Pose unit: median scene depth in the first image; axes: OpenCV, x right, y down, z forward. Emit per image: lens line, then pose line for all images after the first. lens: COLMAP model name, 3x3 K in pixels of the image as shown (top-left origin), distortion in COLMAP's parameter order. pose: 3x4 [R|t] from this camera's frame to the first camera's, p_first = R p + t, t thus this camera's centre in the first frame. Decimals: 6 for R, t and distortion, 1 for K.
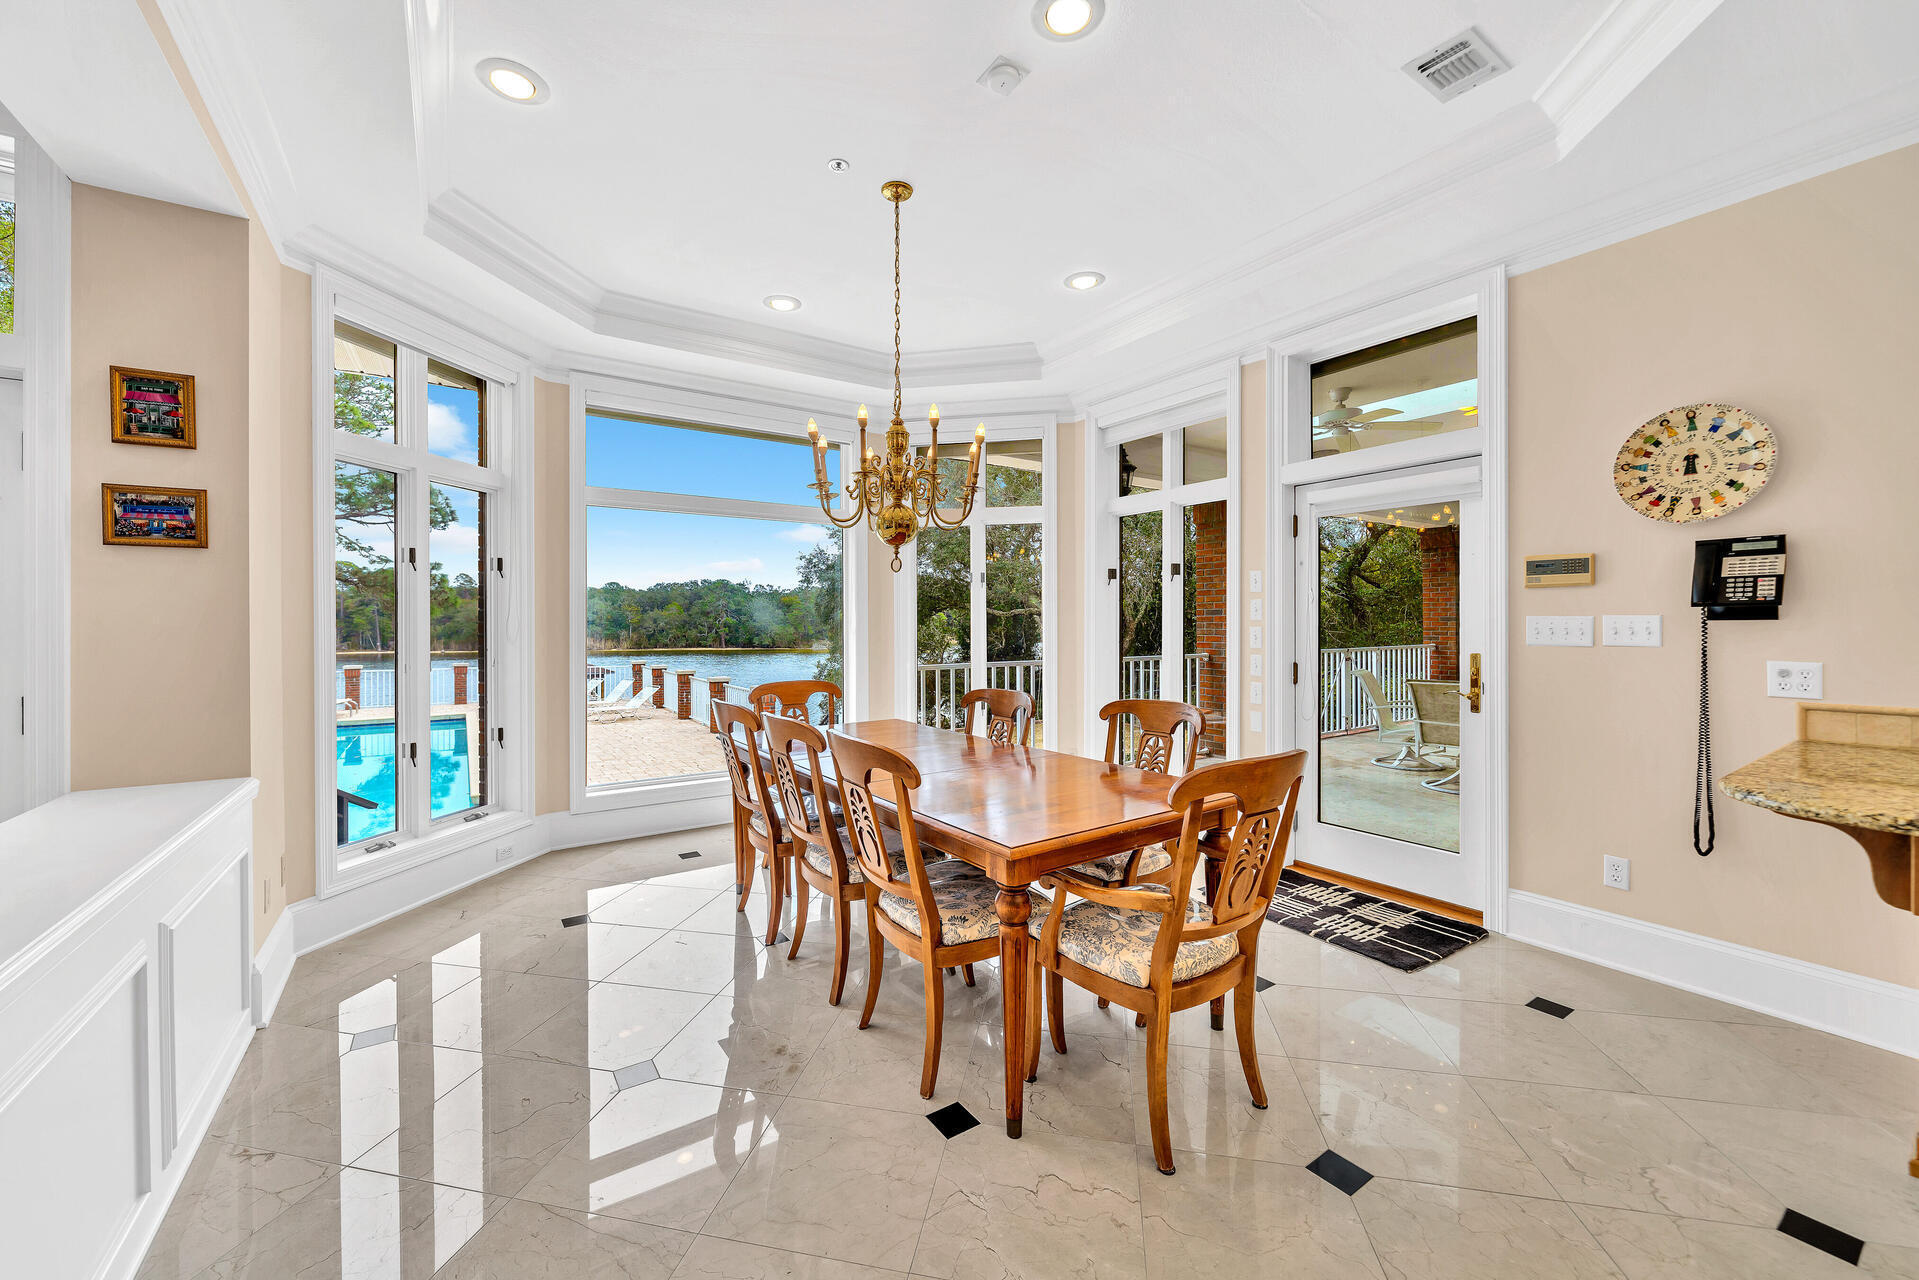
lens RADIAL K [[729.1, 0, 940.3], [0, 729.1, 628.9], [0, 0, 1]] dist [-0.000609, -0.000854]
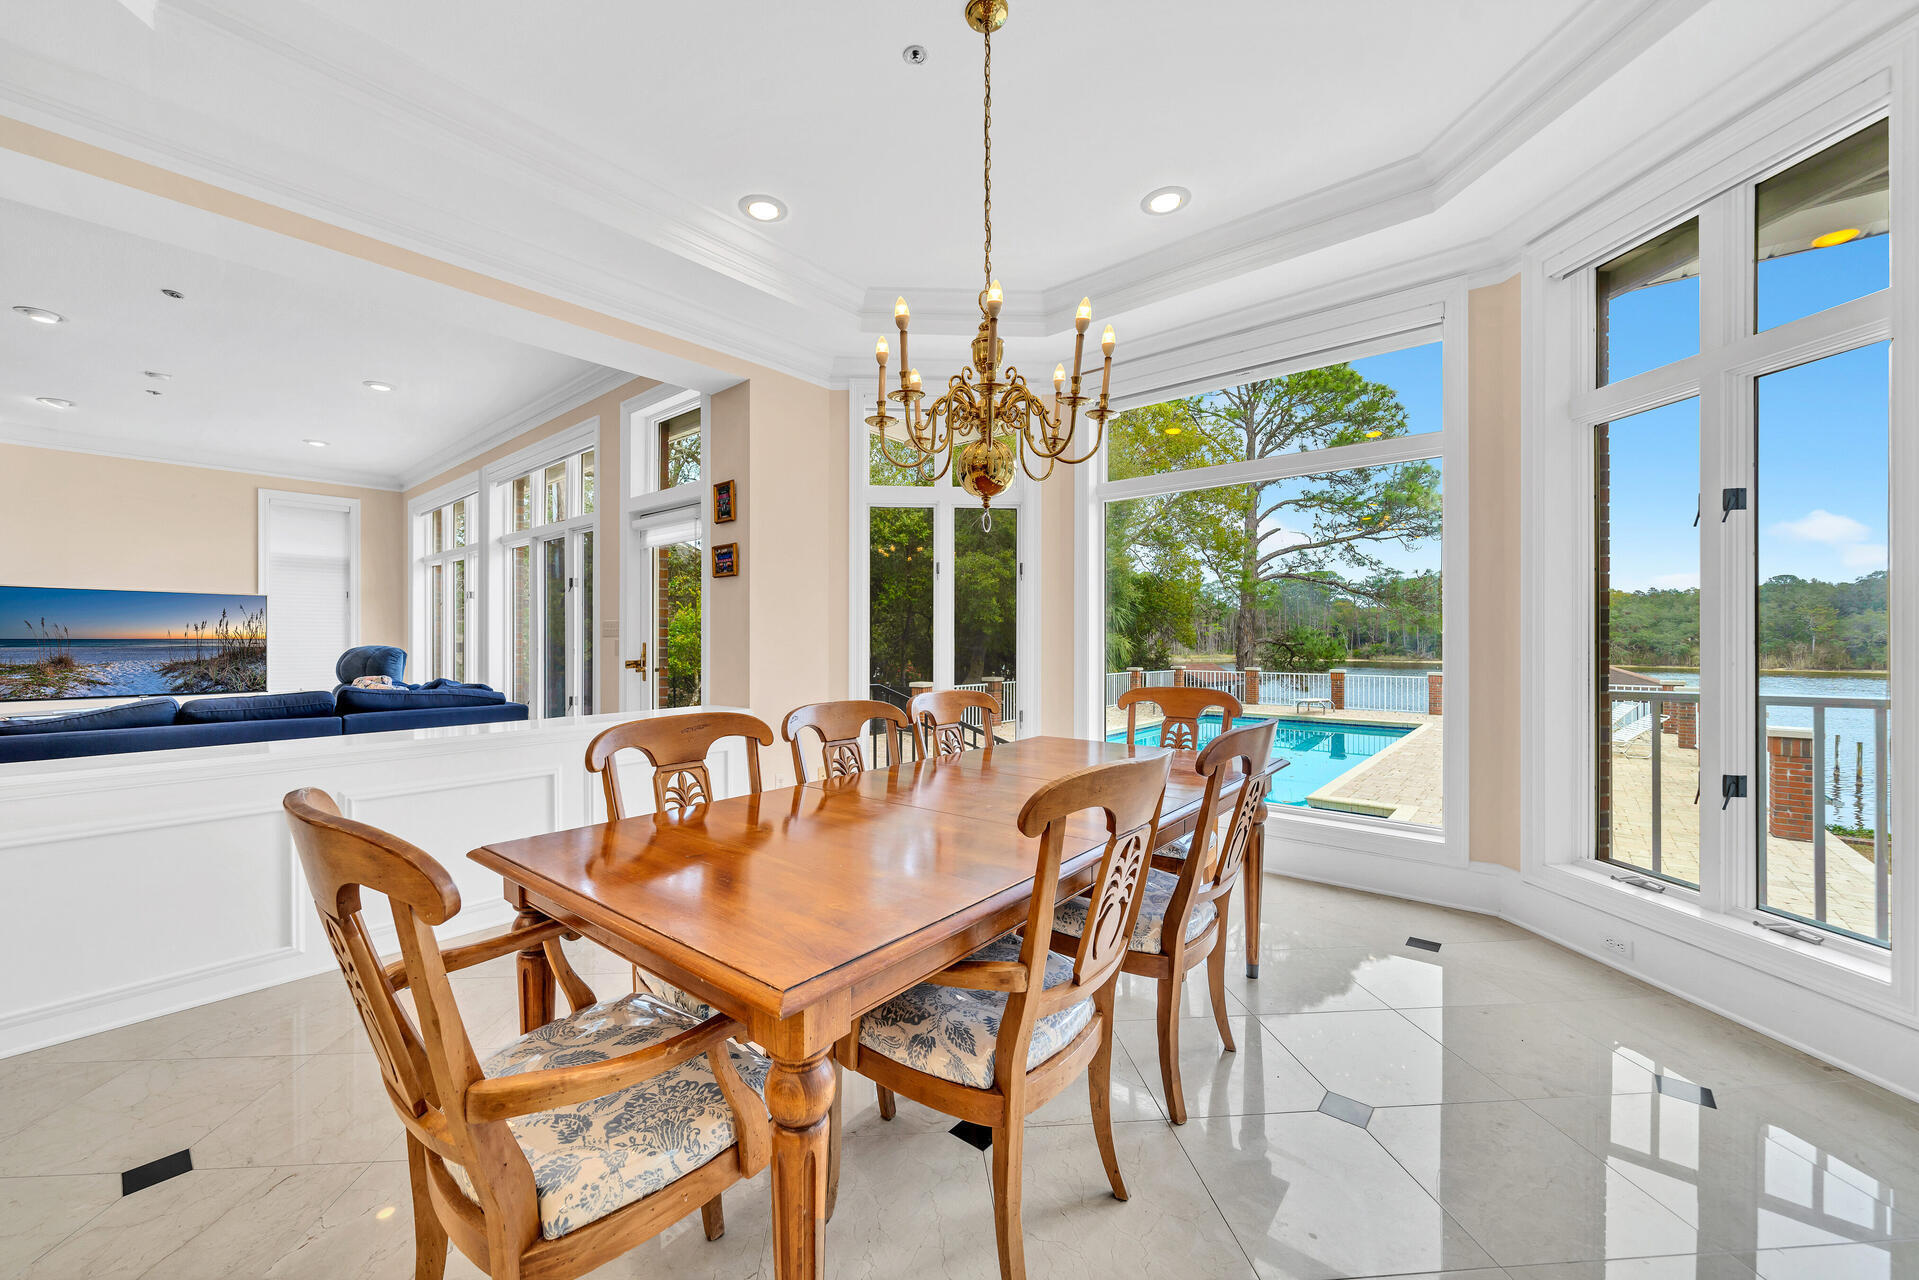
lens RADIAL K [[729.1, 0, 946.1], [0, 729.1, 640.6], [0, 0, 1]] dist [-0.000609, -0.000854]
pose [[0.280871, 0.005517, -0.959730, 0.556126], [-0.004228, 0.999981, 0.004511, 0.024516], [0.959736, 0.002791, 0.280889, 0.663203]]
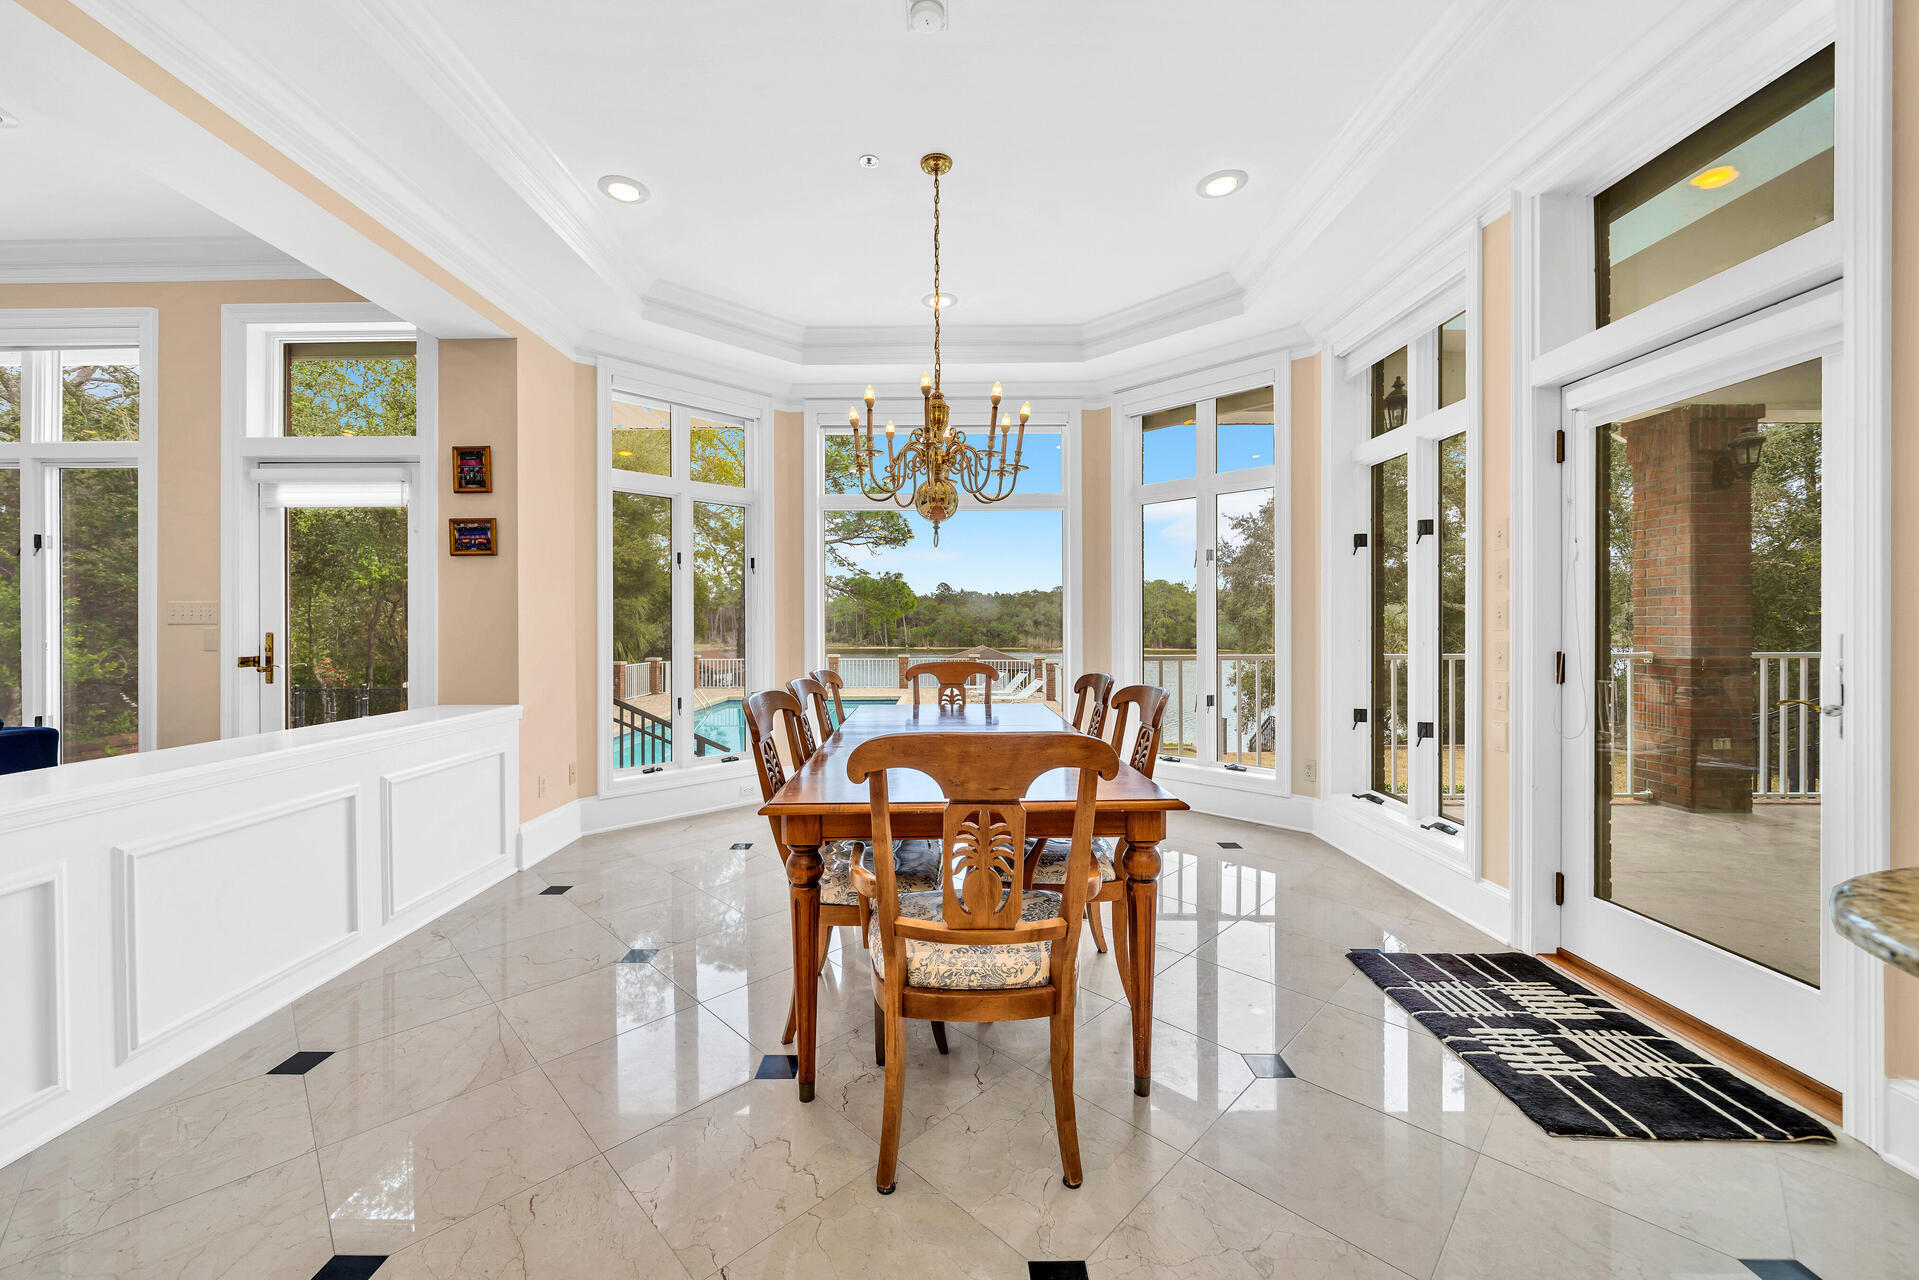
lens RADIAL K [[729.1, 0, 944.0], [0, 729.1, 631.9], [0, 0, 1]] dist [-0.000609, -0.000854]
pose [[0.833490, 0.003612, -0.552523, 0.439139], [-0.001833, 0.999991, 0.003772, 0.030320], [0.552531, -0.002131, 0.833489, 0.152563]]
